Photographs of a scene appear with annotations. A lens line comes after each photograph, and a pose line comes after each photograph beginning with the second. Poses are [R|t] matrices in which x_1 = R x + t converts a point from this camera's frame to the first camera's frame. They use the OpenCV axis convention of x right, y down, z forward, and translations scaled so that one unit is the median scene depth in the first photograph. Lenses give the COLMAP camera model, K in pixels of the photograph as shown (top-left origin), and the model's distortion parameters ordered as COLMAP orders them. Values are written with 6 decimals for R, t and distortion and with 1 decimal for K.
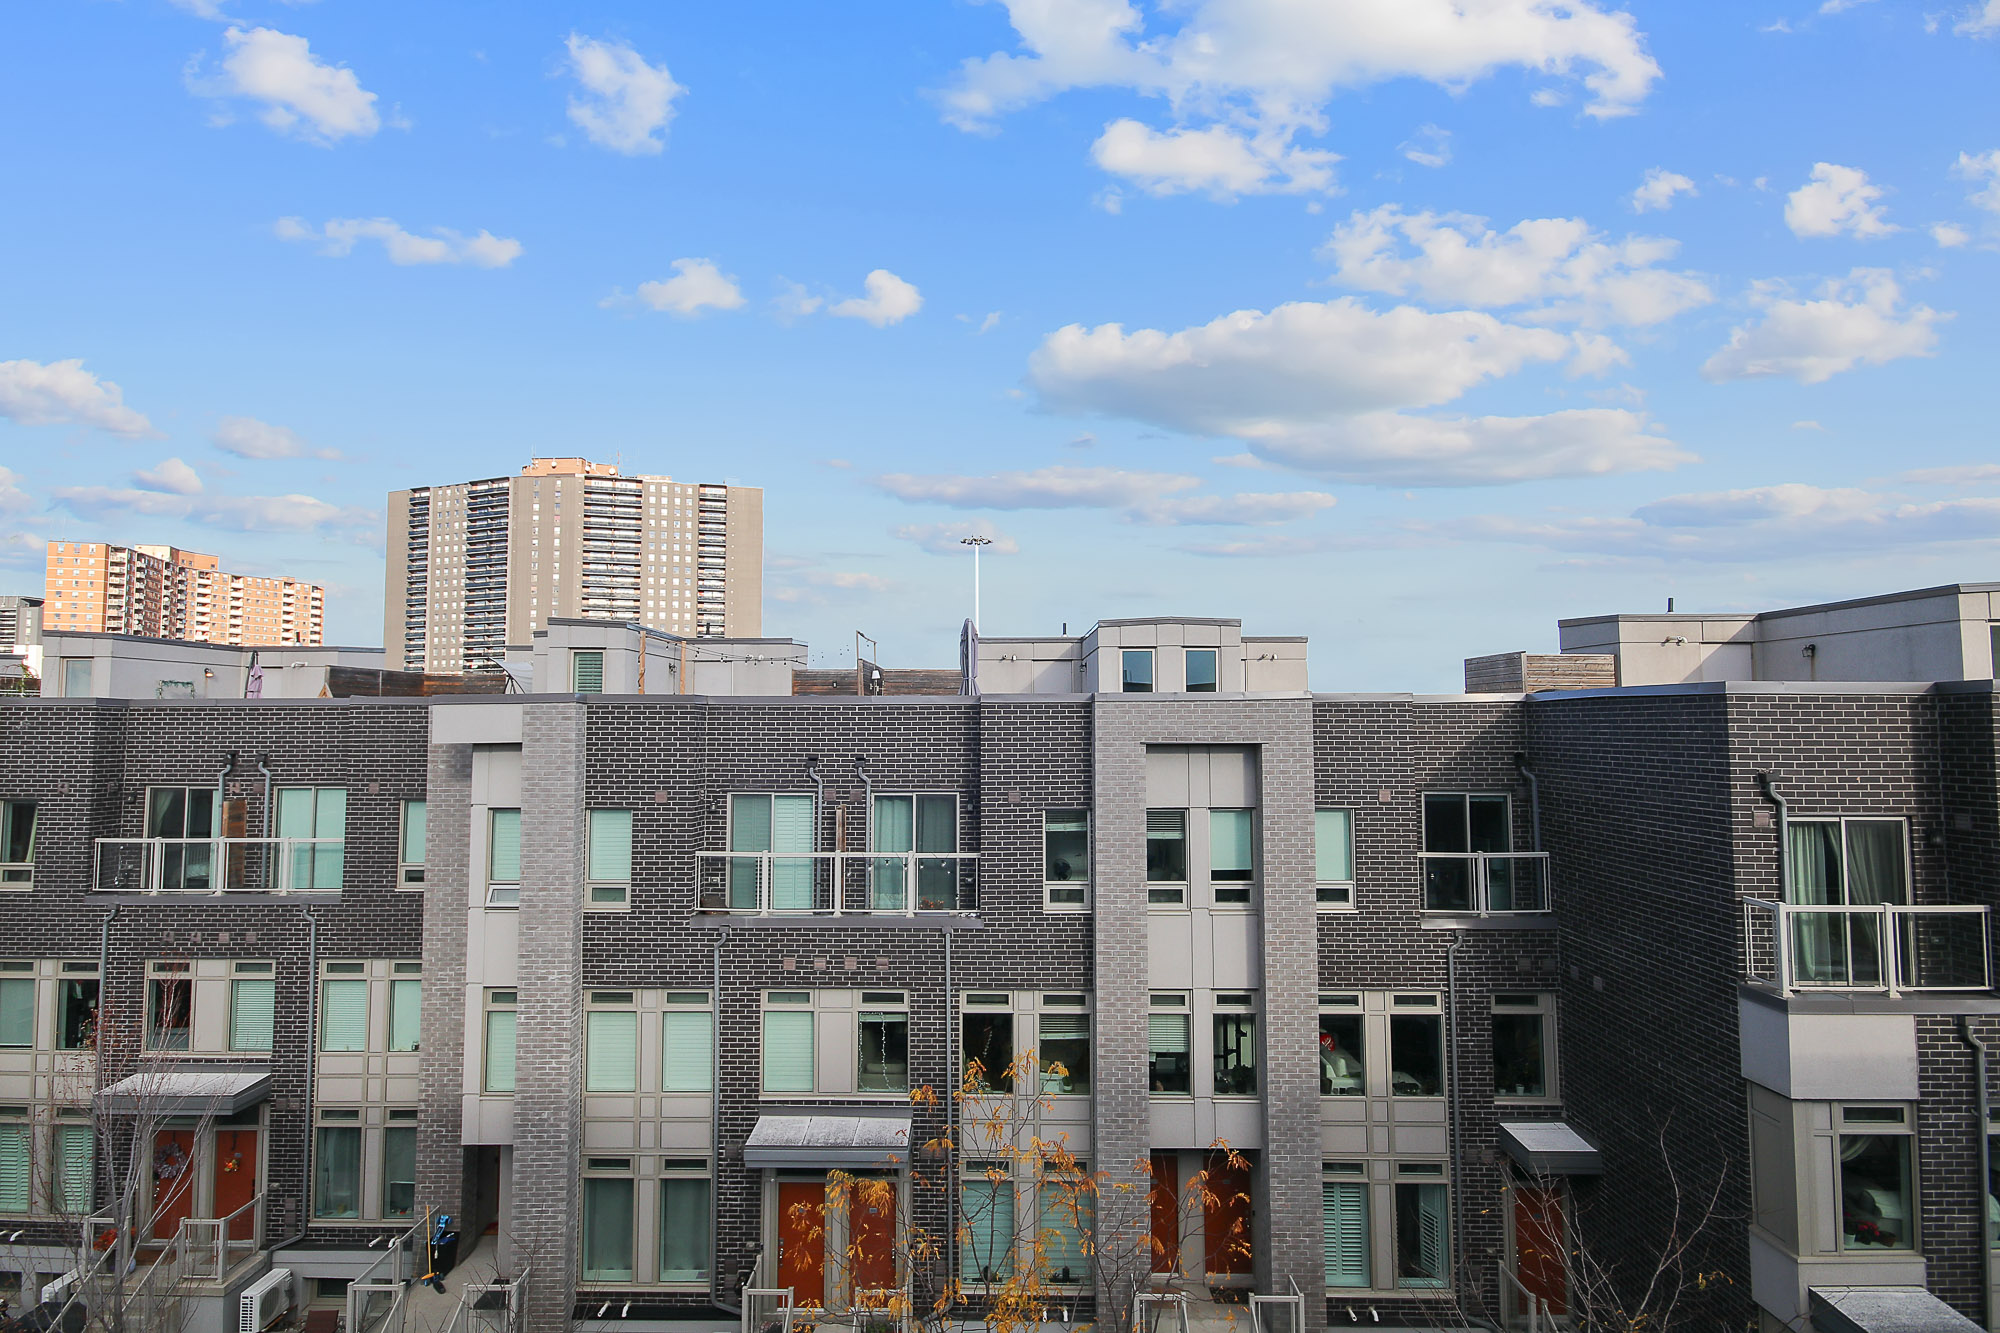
lens RADIAL K [[1002.8, 0, 977.0], [0, 1002.8, 660.8], [0, 0, 1]] dist [0.003552, 0.000210]
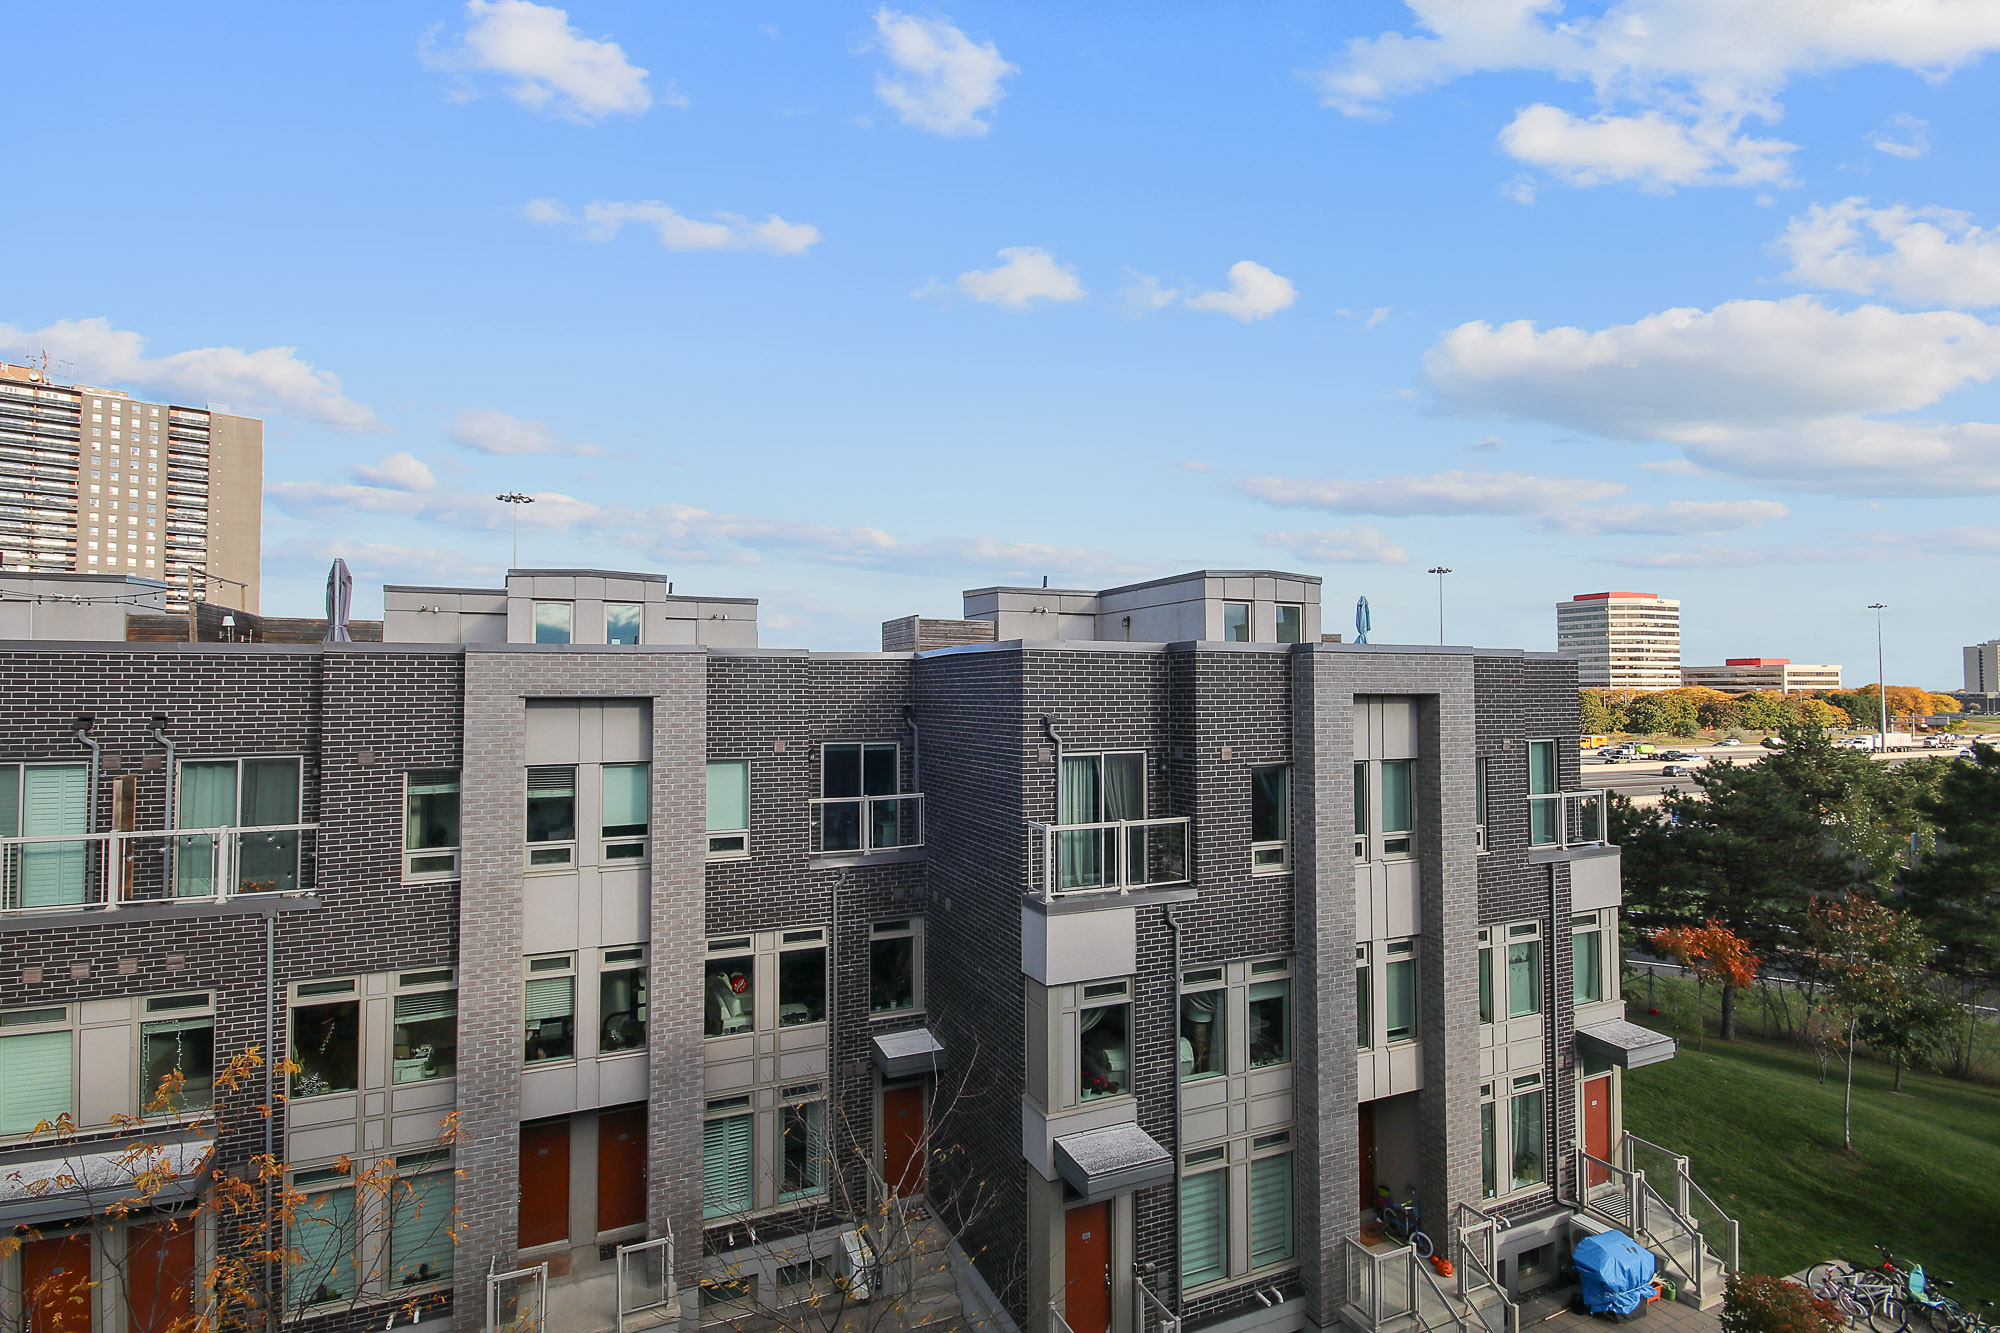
lens RADIAL K [[940.7, 0, 981.1], [0, 940.7, 657.6], [0, 0, 1]] dist [0.002359, -0.001968]
pose [[0.909358, 0.014254, 0.415771, 0.184989], [-0.024738, 0.999497, 0.019839, 0.016124], [-0.415279, -0.028326, 0.909253, 0.015533]]
